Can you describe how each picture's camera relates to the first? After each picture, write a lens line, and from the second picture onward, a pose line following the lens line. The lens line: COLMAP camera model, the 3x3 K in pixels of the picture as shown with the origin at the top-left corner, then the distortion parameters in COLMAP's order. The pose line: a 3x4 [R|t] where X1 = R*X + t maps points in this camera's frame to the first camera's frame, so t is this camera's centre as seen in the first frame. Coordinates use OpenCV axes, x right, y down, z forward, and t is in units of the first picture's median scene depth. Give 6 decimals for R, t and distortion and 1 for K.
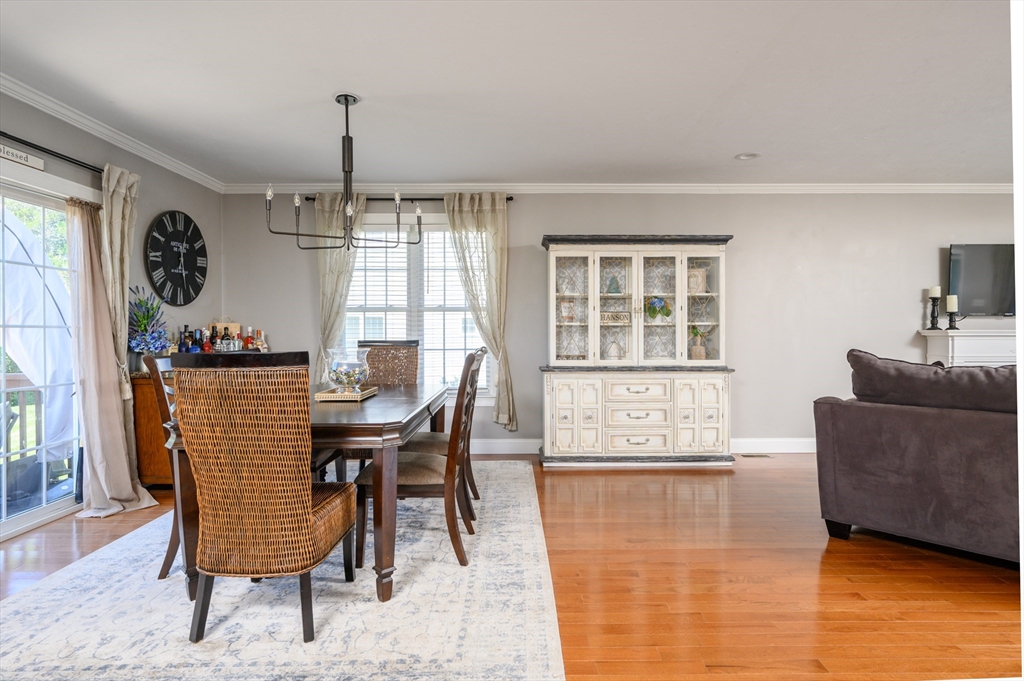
lens RADIAL K [[551.4, 0, 525.0], [0, 551.4, 332.5], [0, 0, 1]] dist [0.000994, -0.000603]
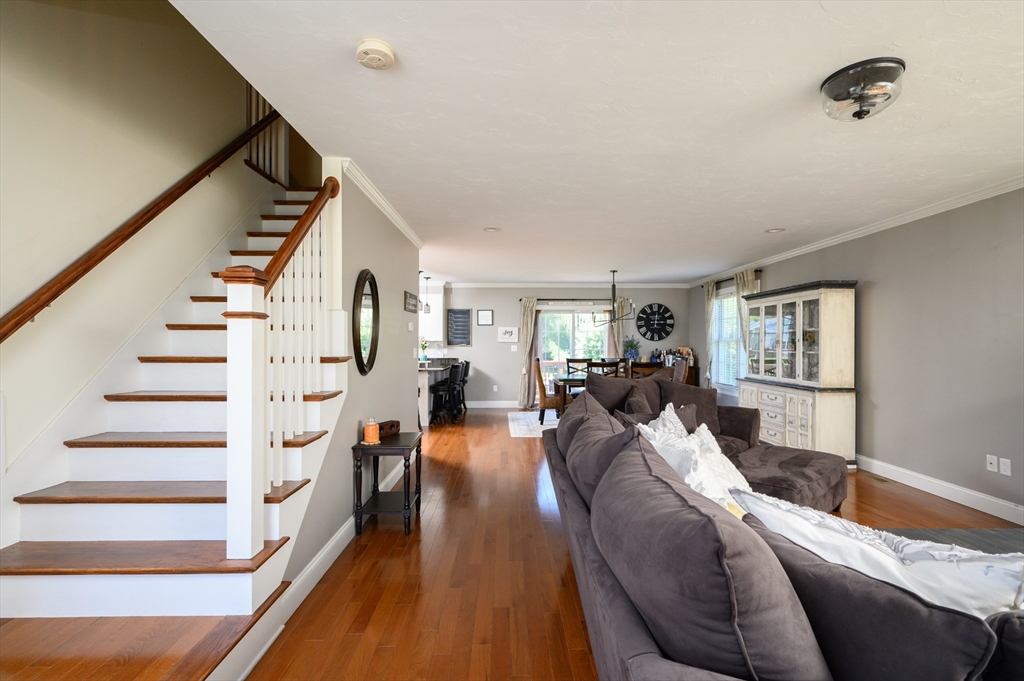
lens RADIAL K [[484.7, 0, 515.8], [0, 484.7, 343.6], [0, 0, 1]] dist [-0.041057, -0.000006]
pose [[0.004469, 0.004453, -0.999980, 1.420308], [-0.001908, 0.999988, 0.004444, -0.040611], [0.999988, 0.001888, 0.004477, 0.323095]]
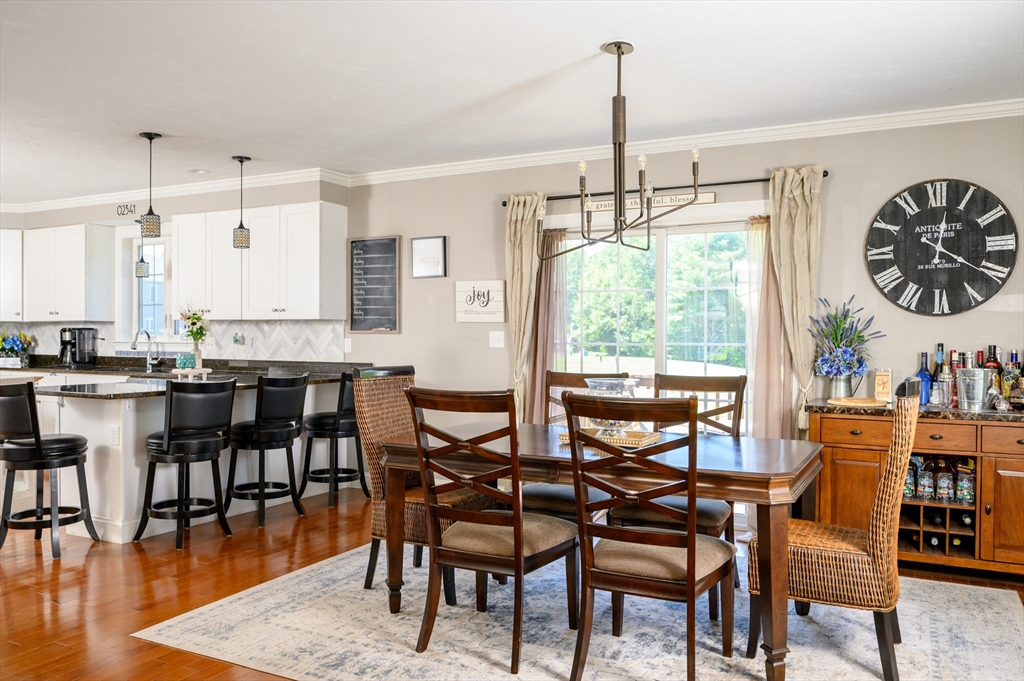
lens RADIAL K [[809.8, 0, 517.1], [0, 809.8, 340.3], [0, 0, 1]] dist [-0.002760, -0.008020]
pose [[-0.480899, 0.004689, -0.876763, 0.467640], [-0.005920, 0.999946, 0.008595, -0.021150], [0.876756, 0.009324, -0.480845, 0.930753]]
